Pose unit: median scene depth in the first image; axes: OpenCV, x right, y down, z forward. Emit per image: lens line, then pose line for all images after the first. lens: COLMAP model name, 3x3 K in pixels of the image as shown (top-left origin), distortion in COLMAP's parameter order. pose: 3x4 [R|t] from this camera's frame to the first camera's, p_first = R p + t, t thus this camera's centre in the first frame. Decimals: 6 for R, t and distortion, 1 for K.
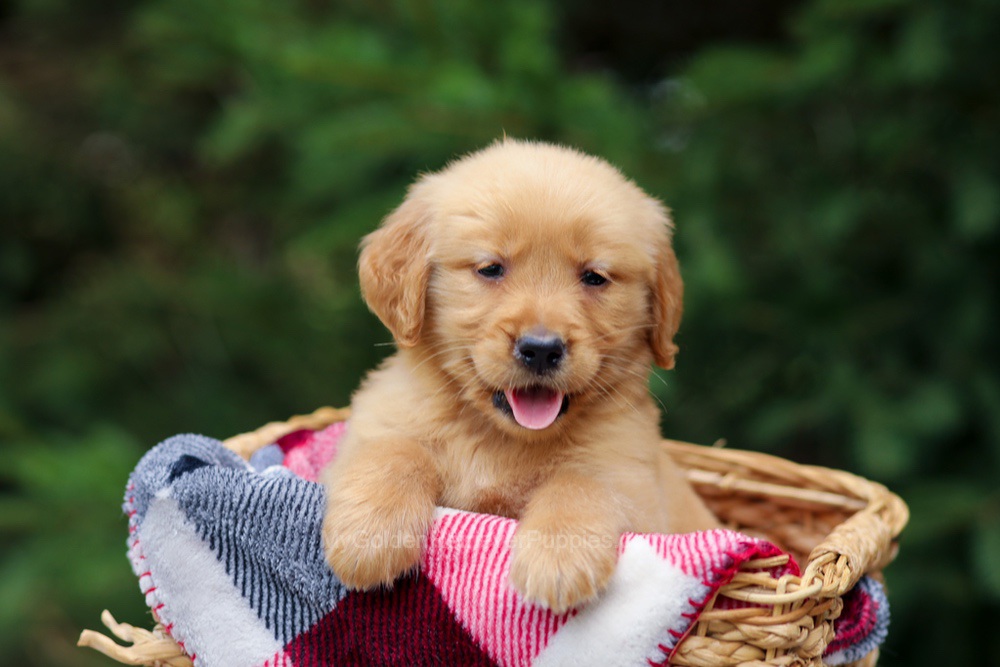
lens RADIAL K [[2875.0, 0, 500.0], [0, 2875.0, 333.5], [0, 0, 1]] dist [0.248782, -1.554038]
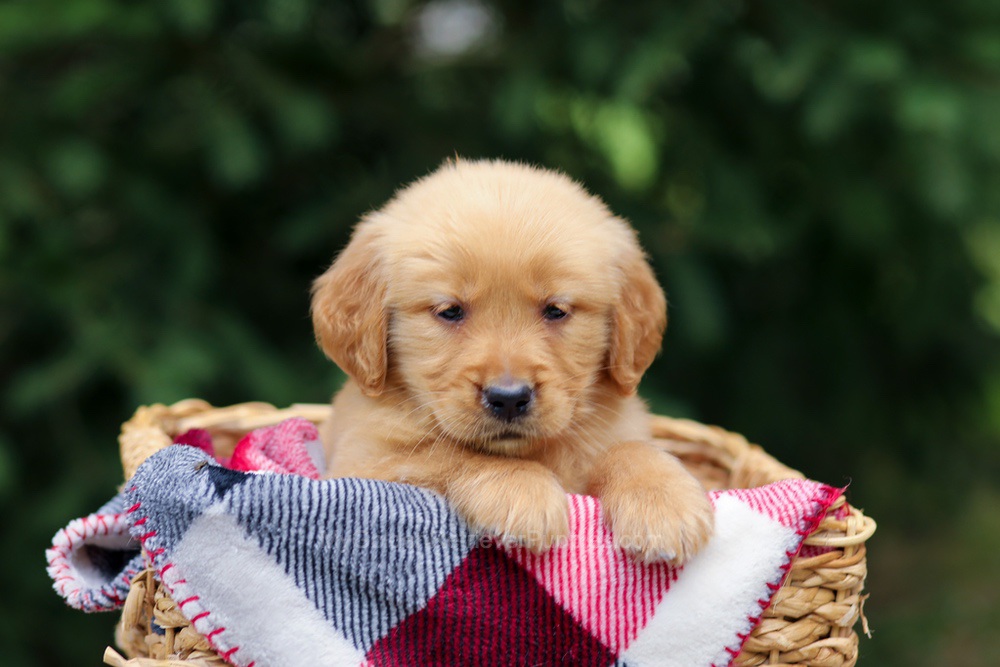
lens RADIAL K [[2875.0, 0, 500.0], [0, 2875.0, 333.5], [0, 0, 1]] dist [0.248782, -1.554038]
pose [[0.873447, -0.084451, 0.479540, -0.480489], [0.077153, 0.996407, 0.034947, -0.026024], [-0.480768, 0.006474, 0.876824, 0.151026]]
